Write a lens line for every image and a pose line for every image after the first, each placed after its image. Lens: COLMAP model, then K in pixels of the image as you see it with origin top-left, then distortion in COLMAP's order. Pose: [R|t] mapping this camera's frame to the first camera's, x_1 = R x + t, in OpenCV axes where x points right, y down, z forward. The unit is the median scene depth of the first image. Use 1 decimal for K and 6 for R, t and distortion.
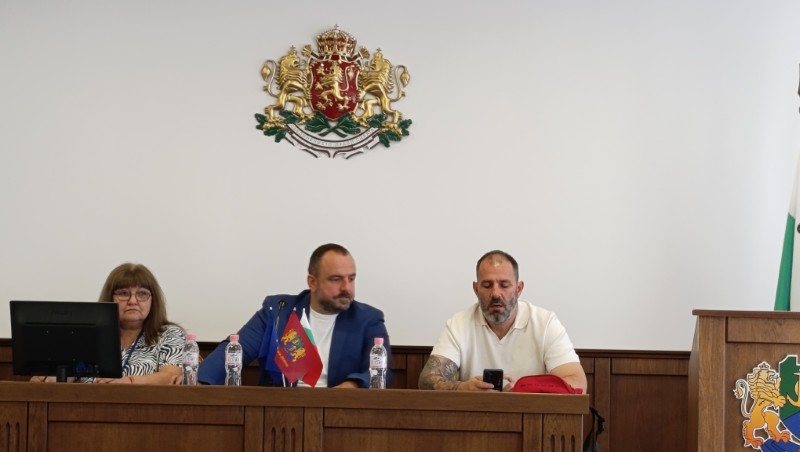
lens RADIAL K [[2121.6, 0, 400.0], [0, 2121.6, 226.0], [0, 0, 1]] dist [0.297730, -1.082639]
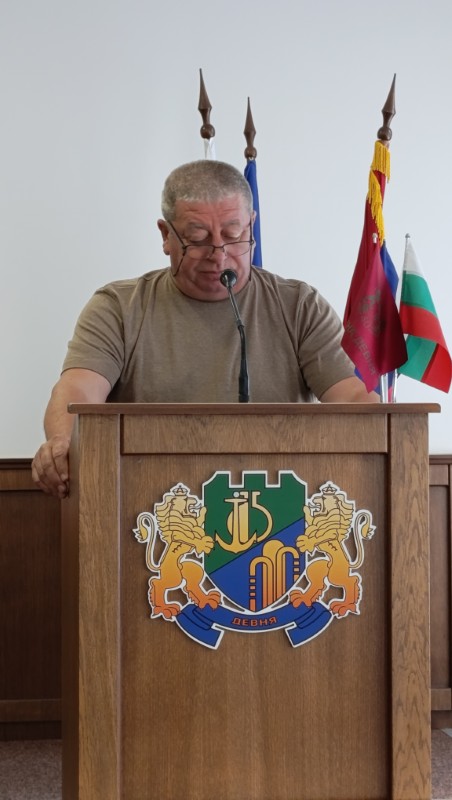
lens RADIAL K [[2121.6, 0, 226.0], [0, 2121.6, 400.0], [0, 0, 1]] dist [0.297730, -1.082639]
pose [[0.976765, -0.022712, 0.213105, 0.031397], [0.014977, 0.999171, 0.037844, 0.009508], [-0.213788, -0.033773, 0.976296, 0.241576]]
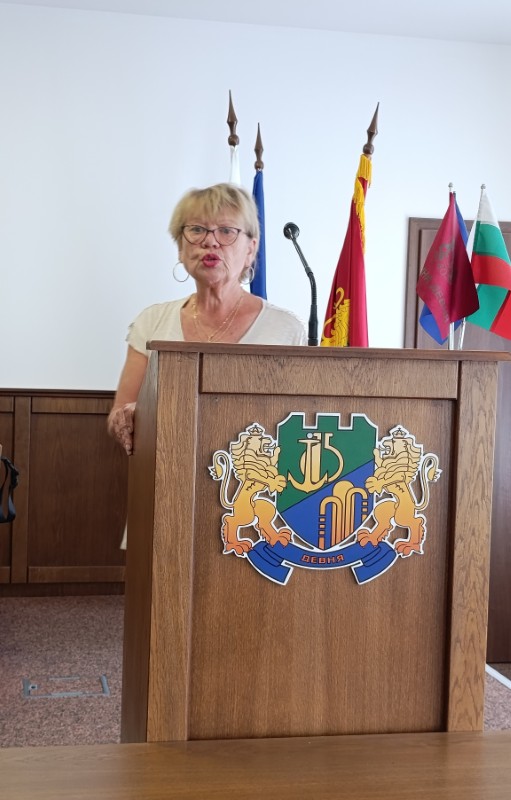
lens RADIAL K [[1207.5, 0, 254.6], [0, 1207.5, 420.7], [0, 0, 1]] dist [0.273631, -1.116501]
pose [[0.963374, -0.003588, 0.268137, 0.045593], [-0.021080, 0.995803, 0.089059, 0.019139], [-0.267332, -0.091450, 0.959255, 0.410775]]
